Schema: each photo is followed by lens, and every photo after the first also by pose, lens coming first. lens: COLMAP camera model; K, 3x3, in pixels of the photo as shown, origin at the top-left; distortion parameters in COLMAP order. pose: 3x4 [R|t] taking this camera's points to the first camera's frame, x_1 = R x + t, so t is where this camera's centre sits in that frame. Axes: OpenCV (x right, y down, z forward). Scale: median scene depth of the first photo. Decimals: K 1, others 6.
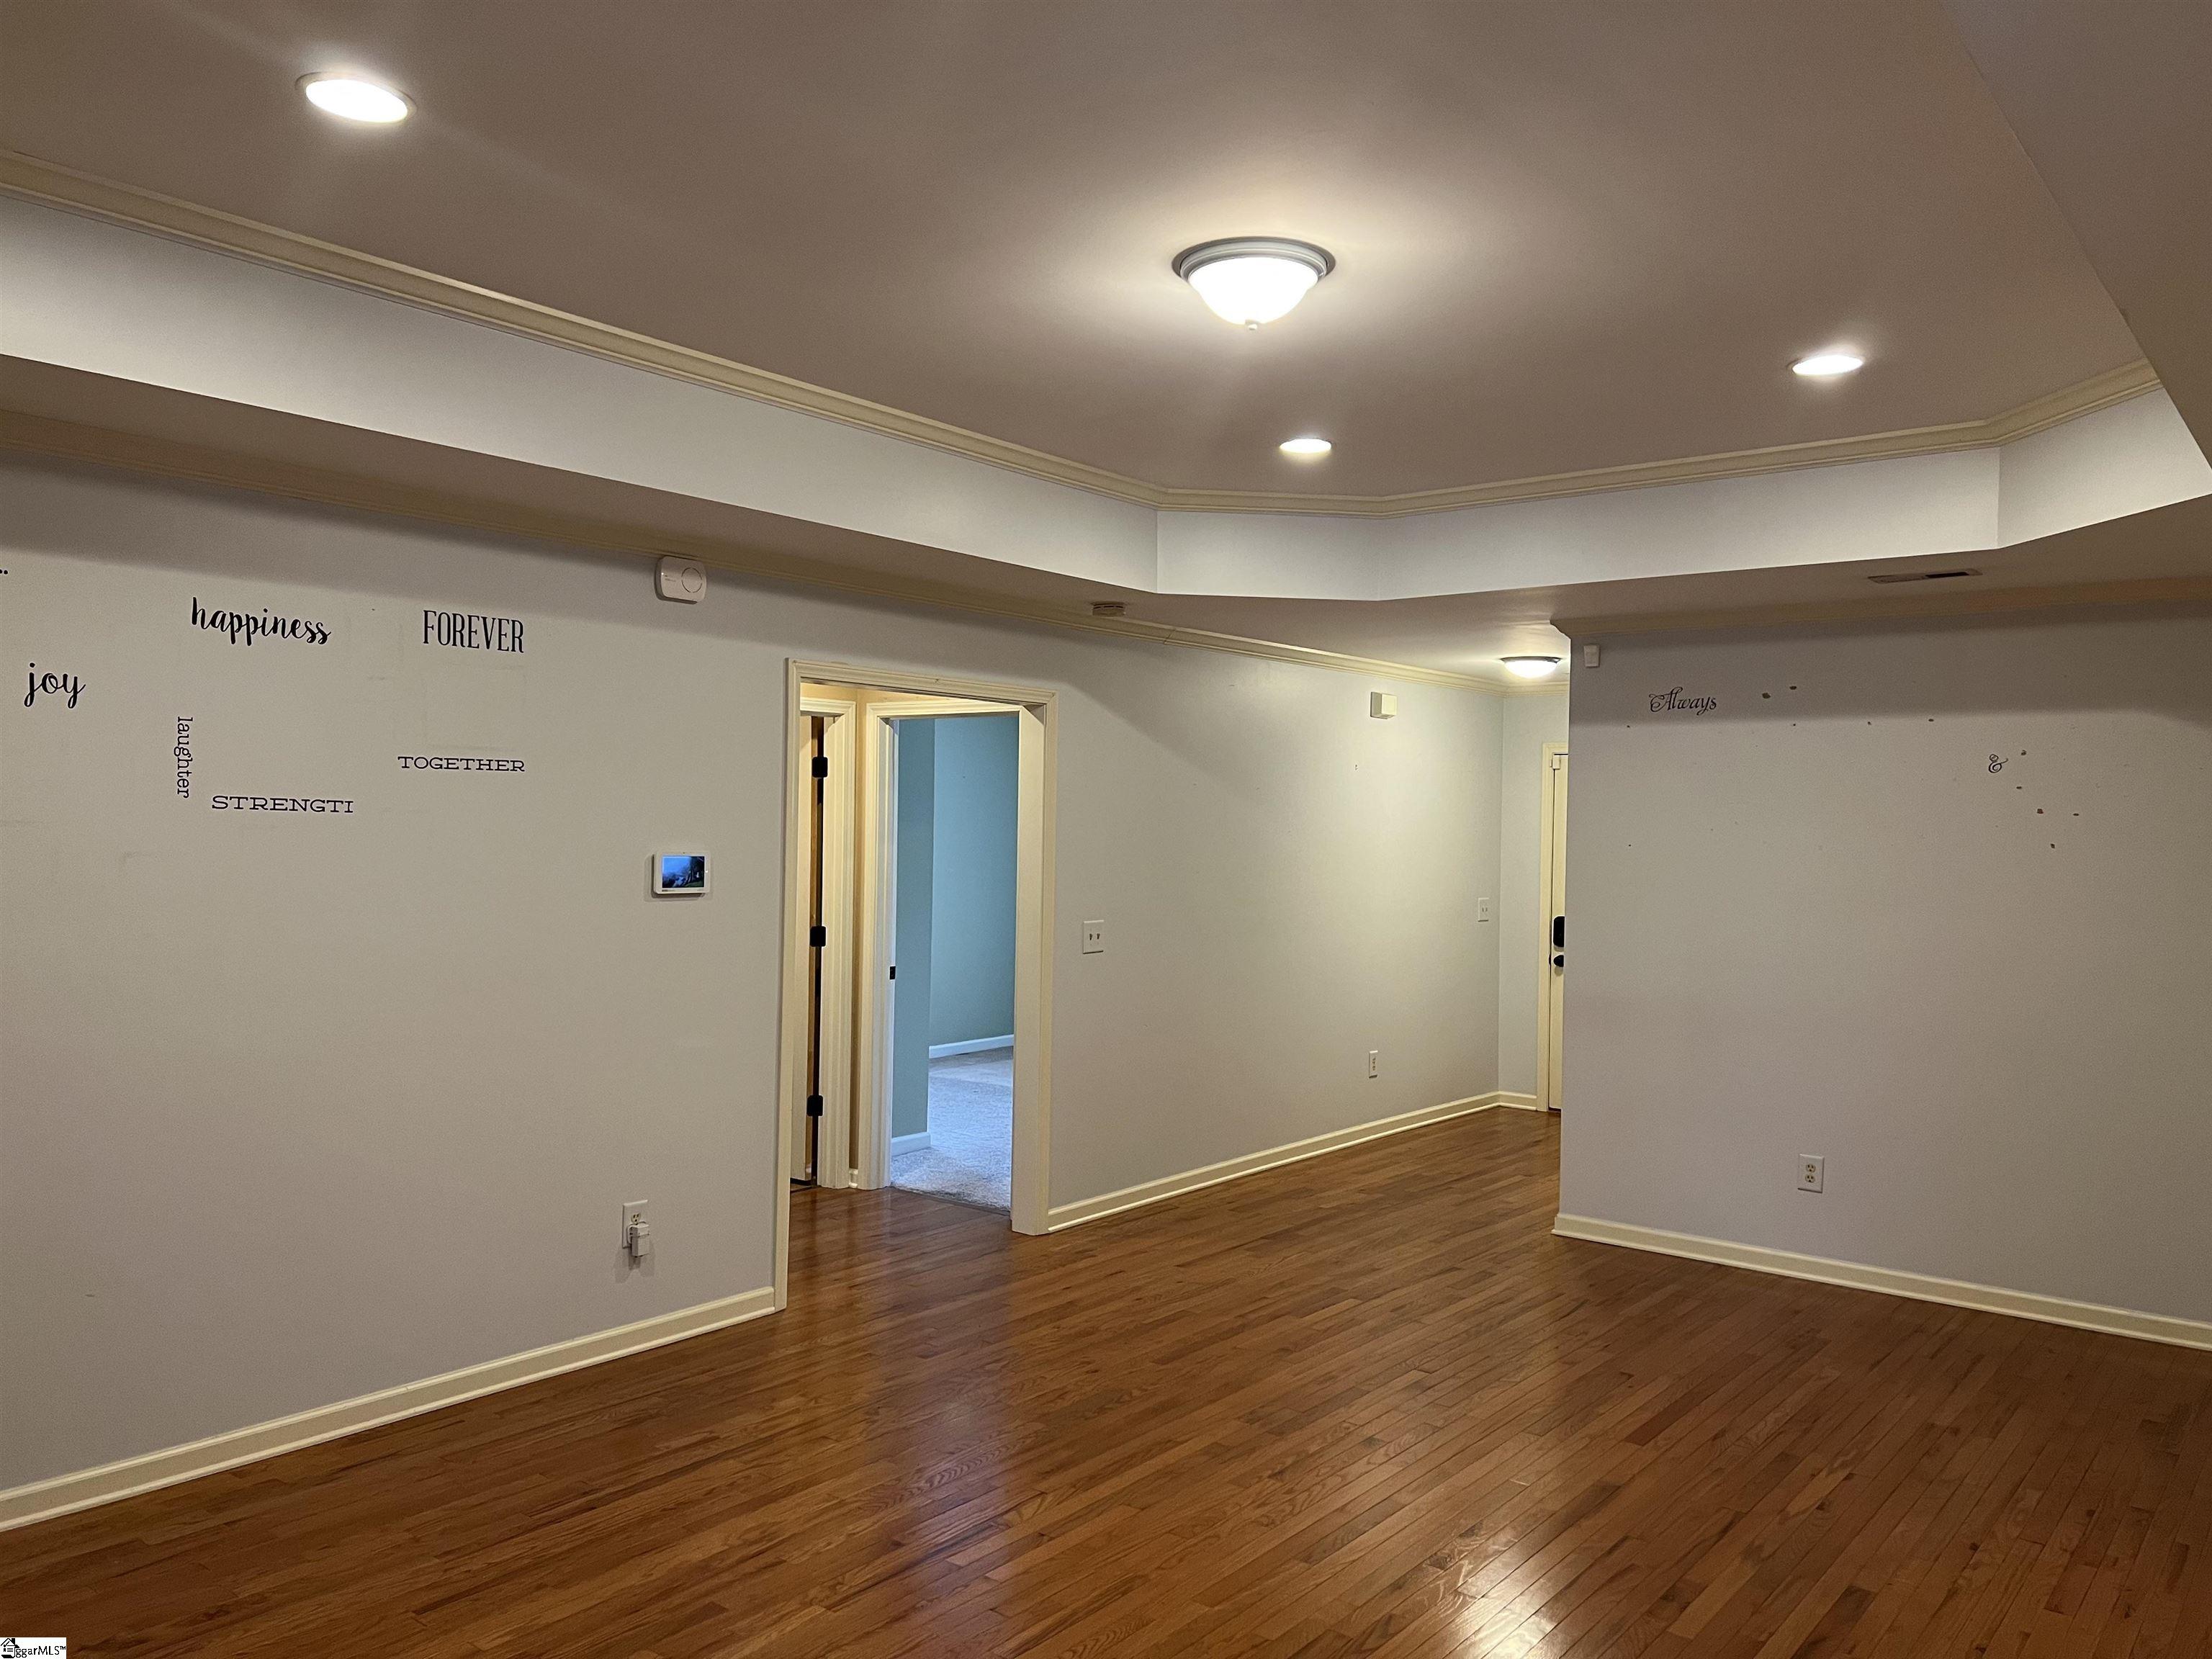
lens RADIAL K [[1657.6, 0, 1113.0], [0, 1657.6, 845.0], [0, 0, 1]] dist [0.052881, -0.056811]
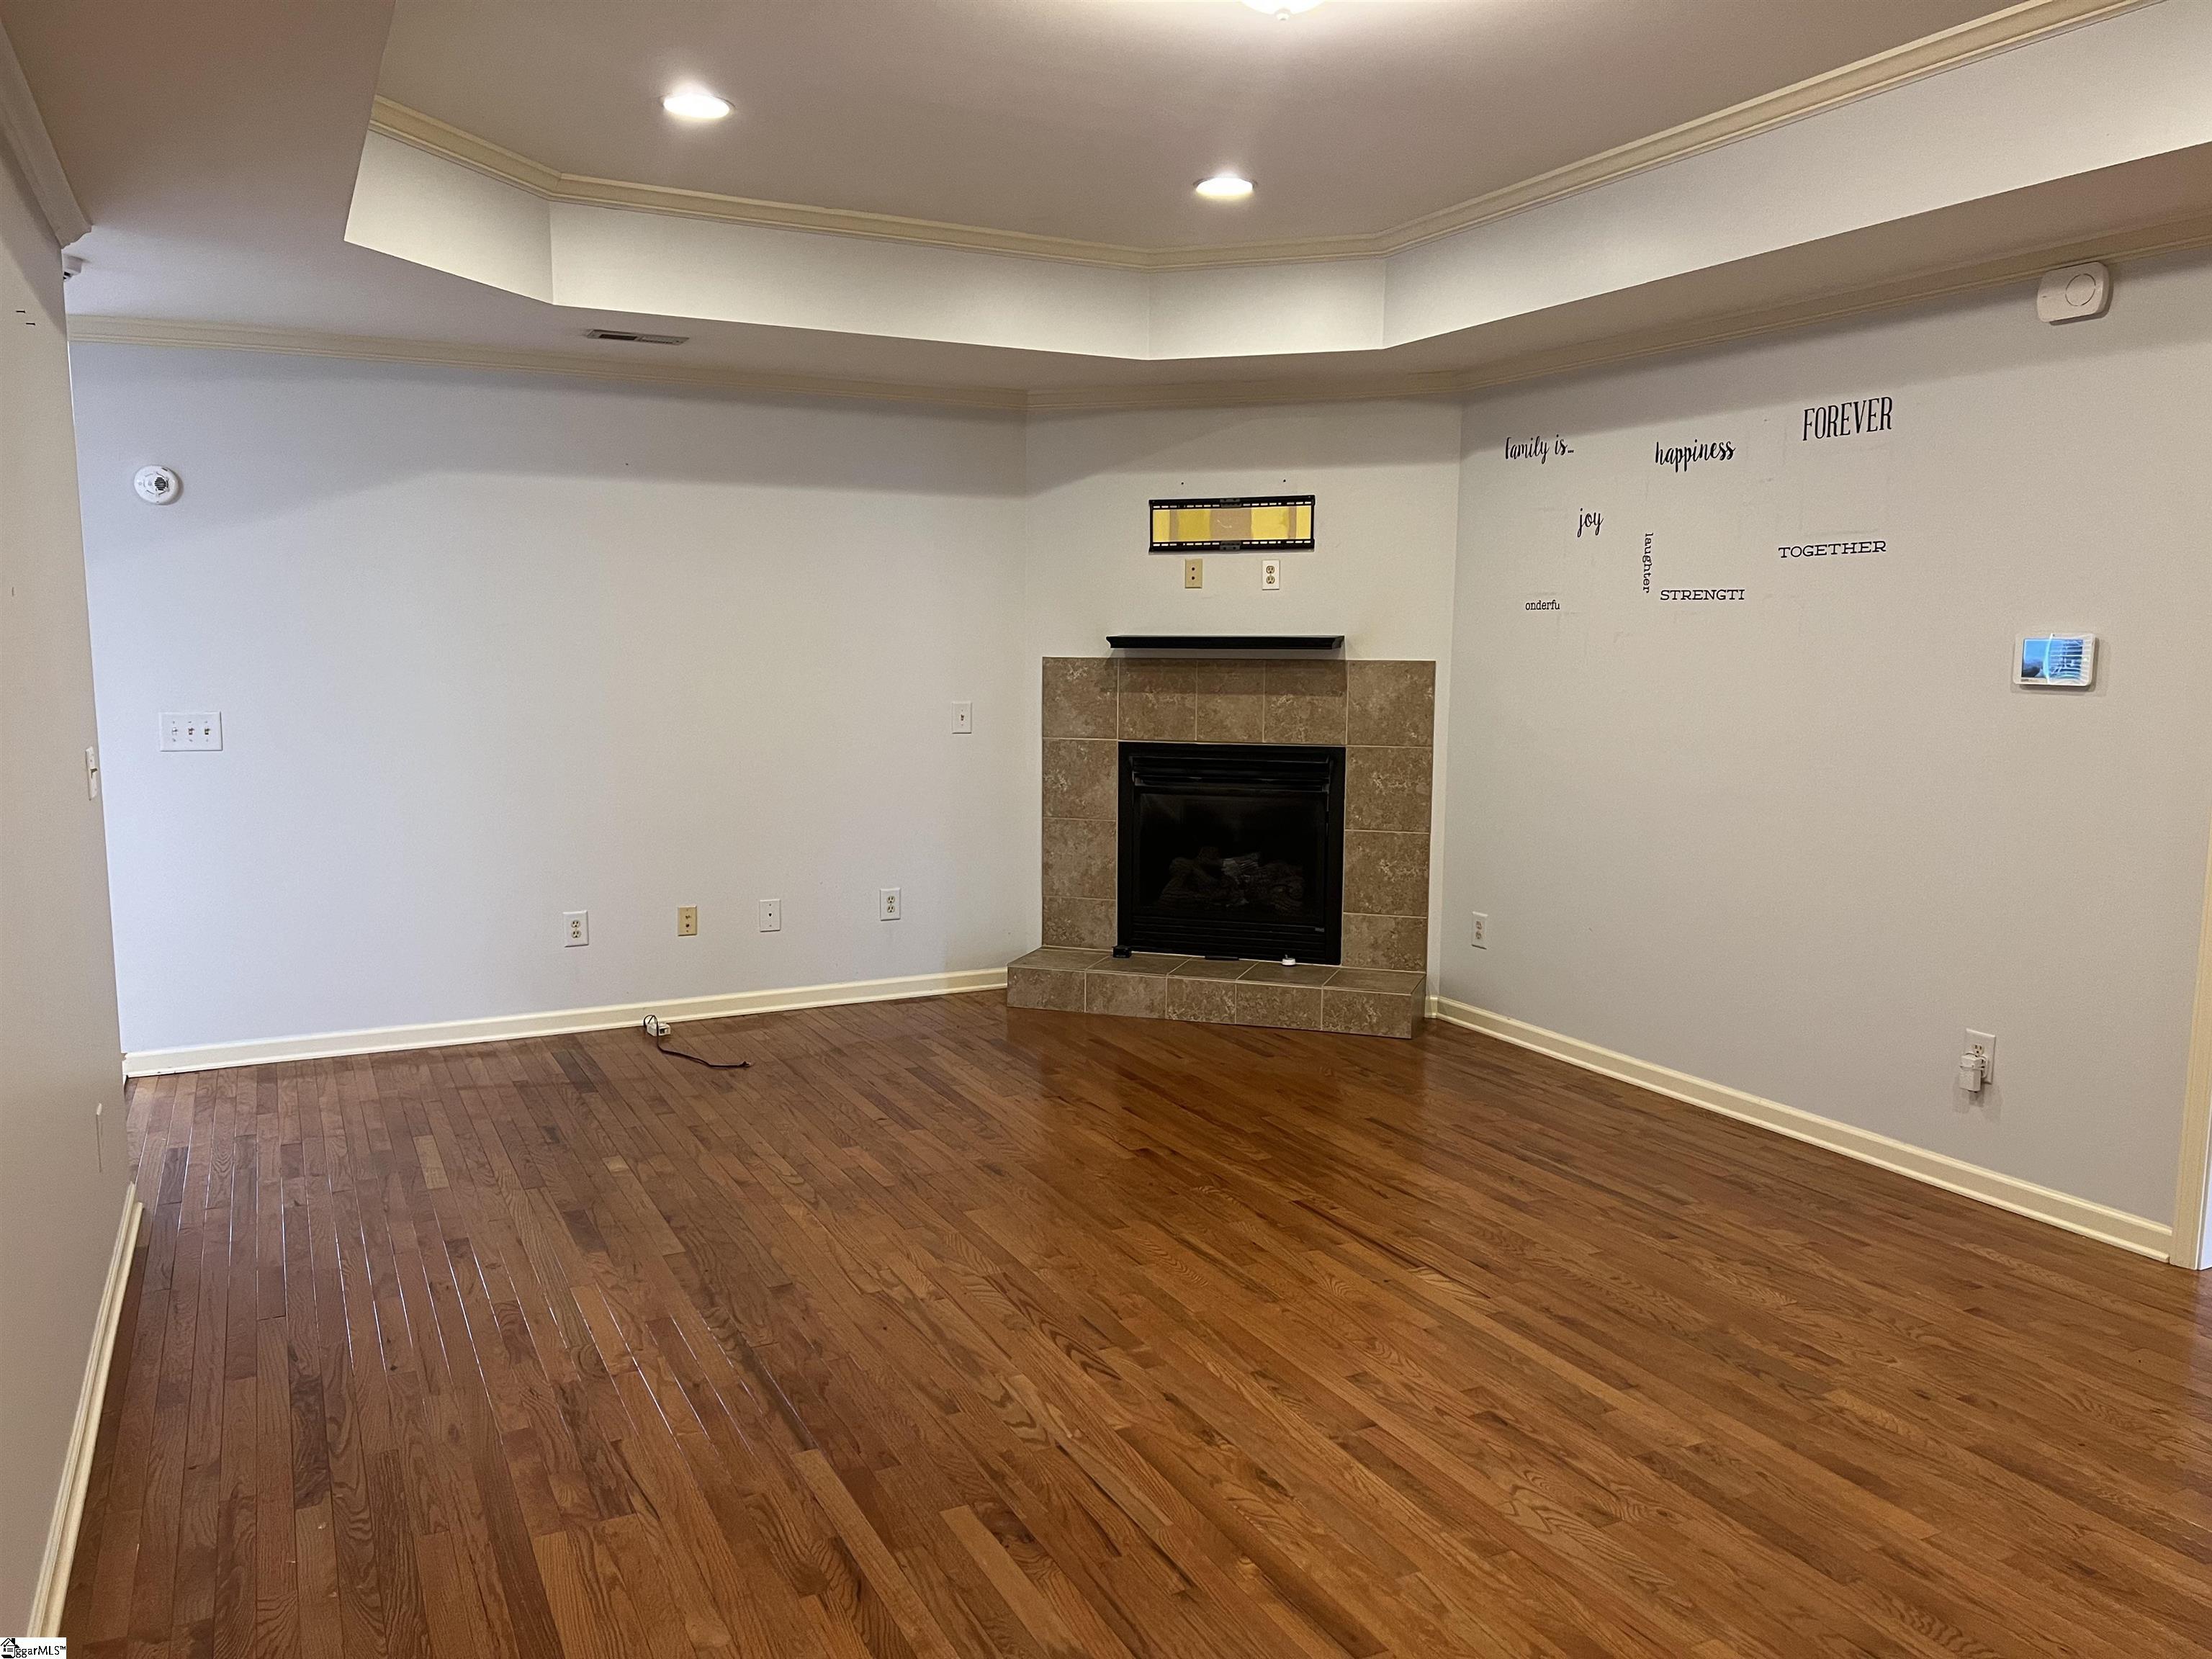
lens RADIAL K [[1657.6, 0, 1113.0], [0, 1657.6, 845.0], [0, 0, 1]] dist [0.052881, -0.056811]
pose [[-0.423107, 0.097031, -0.900869, 0.579529], [-0.022937, 0.992784, 0.117704, 0.017199], [0.905789, 0.070465, -0.417829, 0.781775]]
